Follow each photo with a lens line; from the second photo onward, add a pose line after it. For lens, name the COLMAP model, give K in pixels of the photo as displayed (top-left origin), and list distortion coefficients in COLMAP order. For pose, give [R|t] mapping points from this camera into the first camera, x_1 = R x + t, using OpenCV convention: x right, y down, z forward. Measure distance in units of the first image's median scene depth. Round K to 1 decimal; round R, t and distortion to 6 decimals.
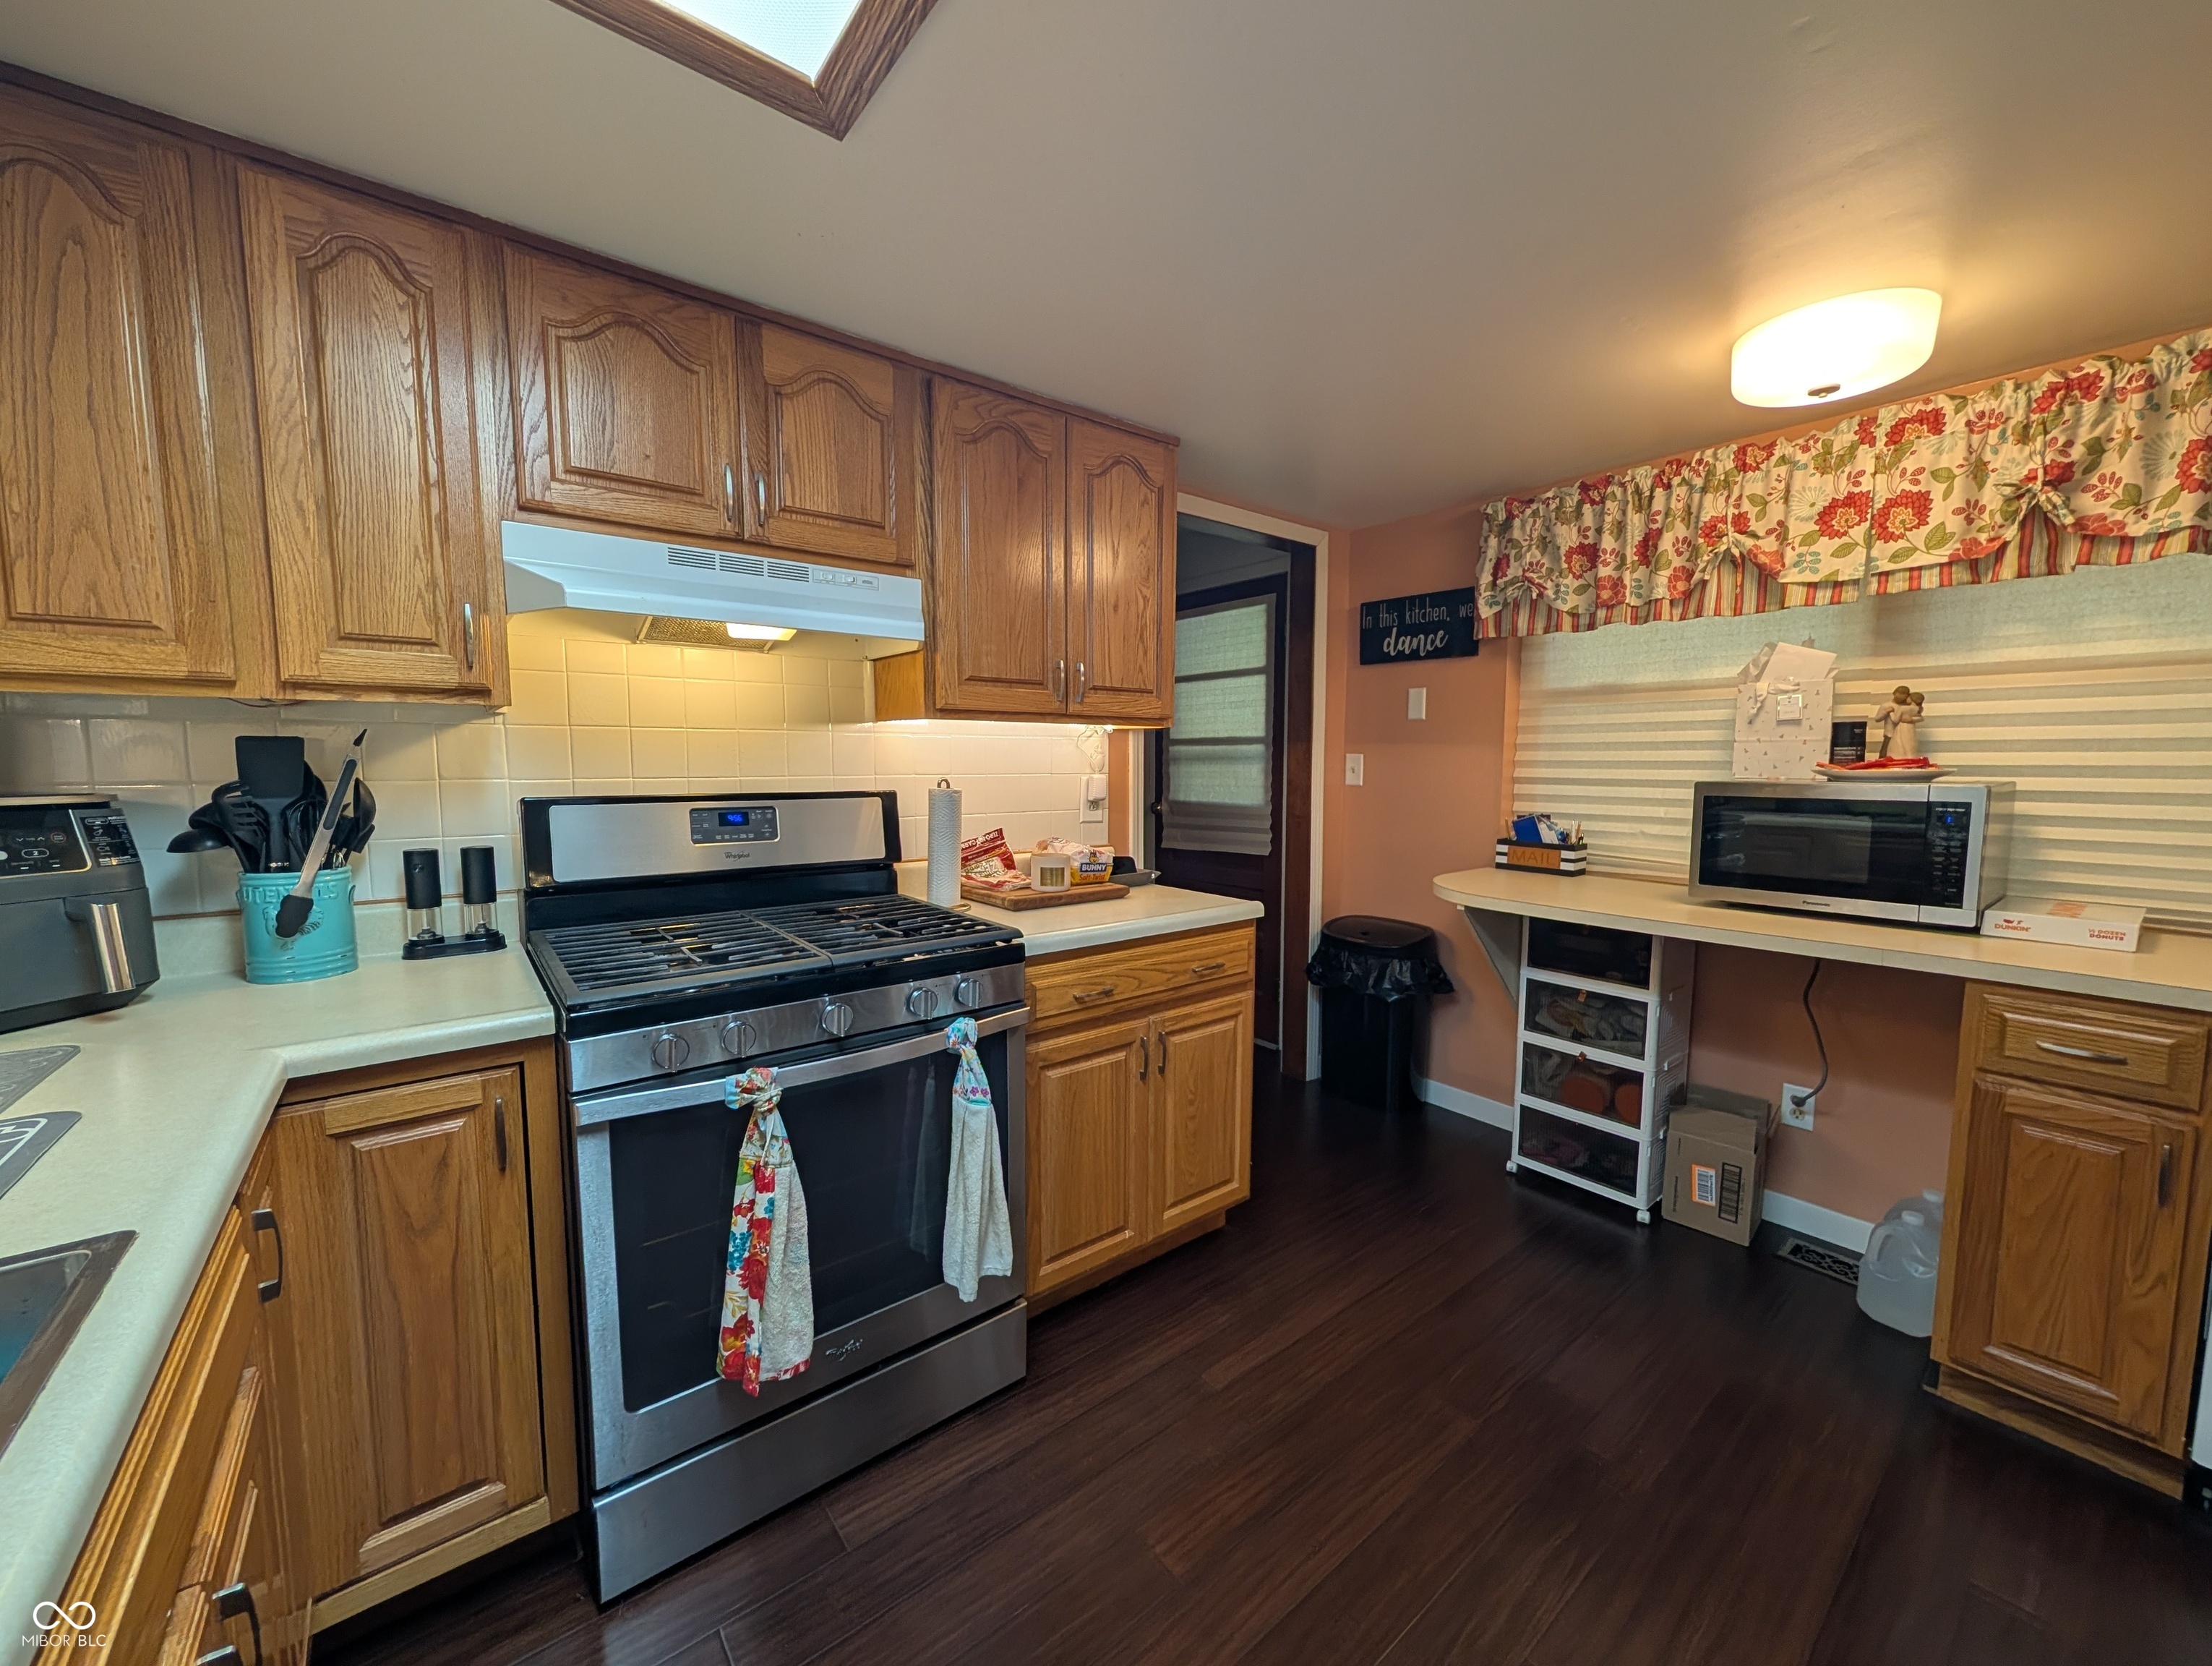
lens RADIAL K [[844.5, 0, 1109.9], [0, 844.5, 838.4], [0, 0, 1]] dist [-0.001259, 0.000418]
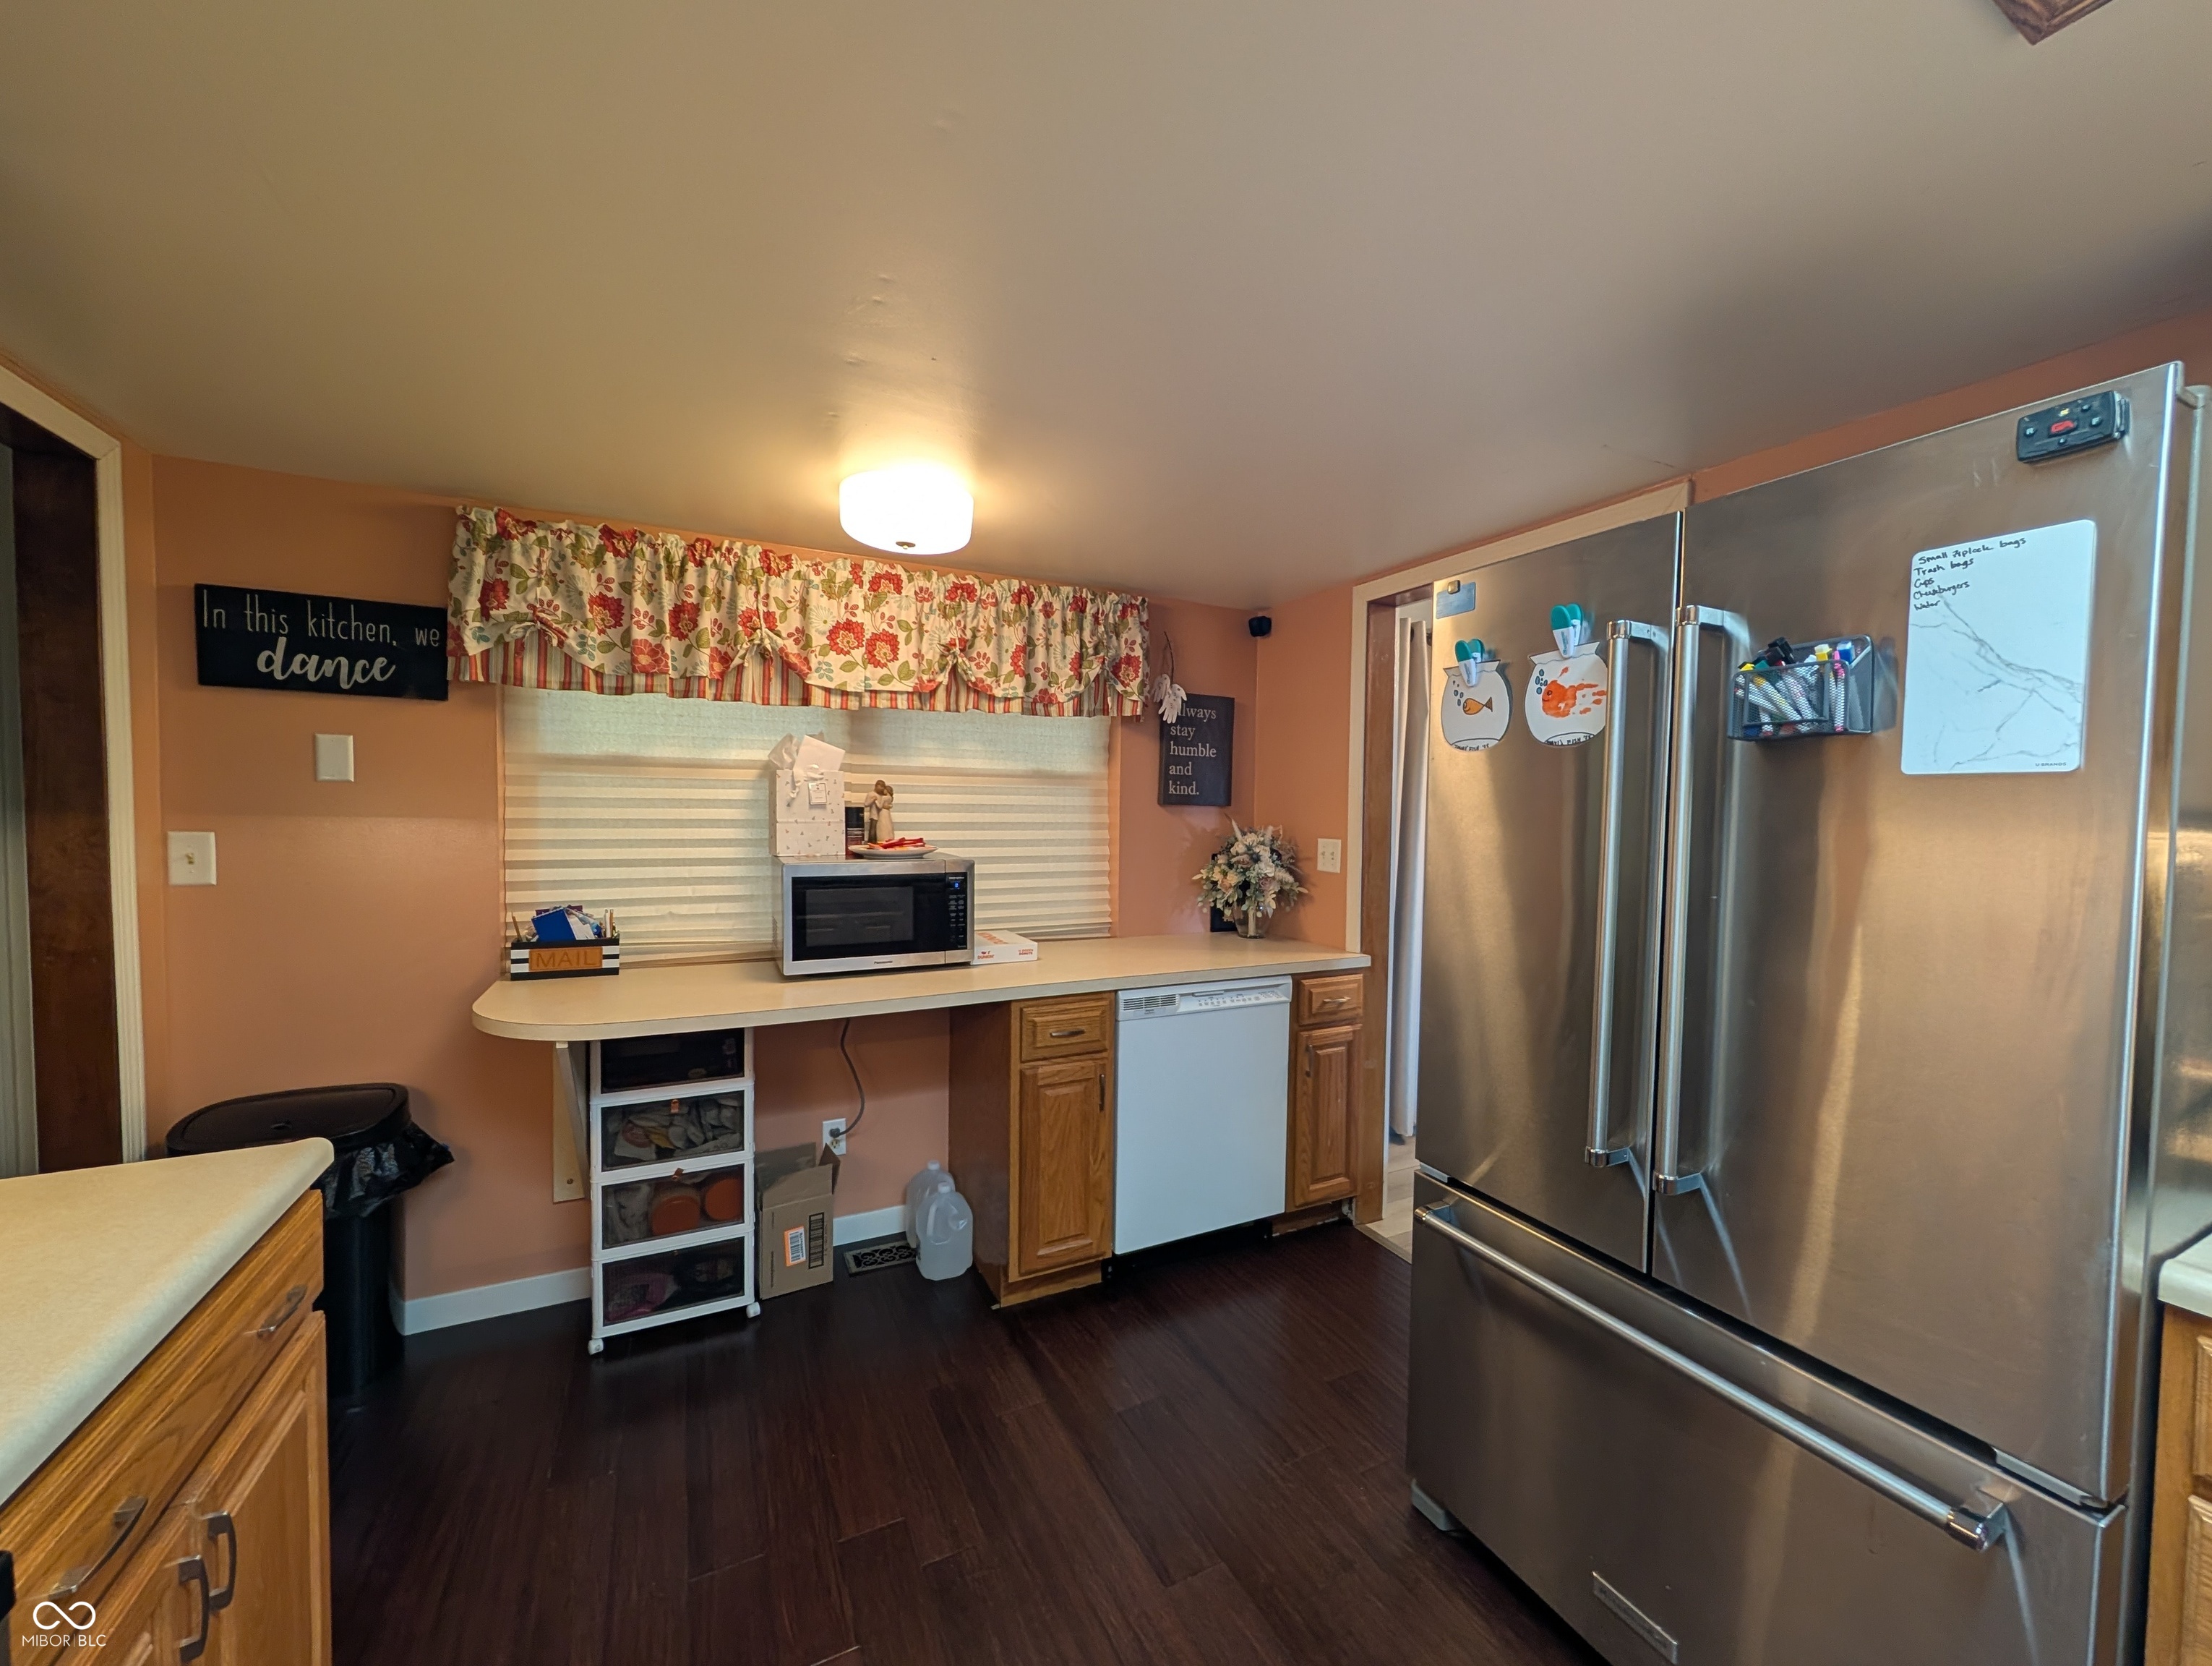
lens RADIAL K [[844.5, 0, 1109.9], [0, 844.5, 838.4], [0, 0, 1]] dist [-0.001259, 0.000418]
pose [[0.214800, -0.033823, 0.976072, -0.211486], [0.080818, 0.996588, 0.016749, -0.076566], [-0.973309, 0.075287, 0.216800, 0.349560]]
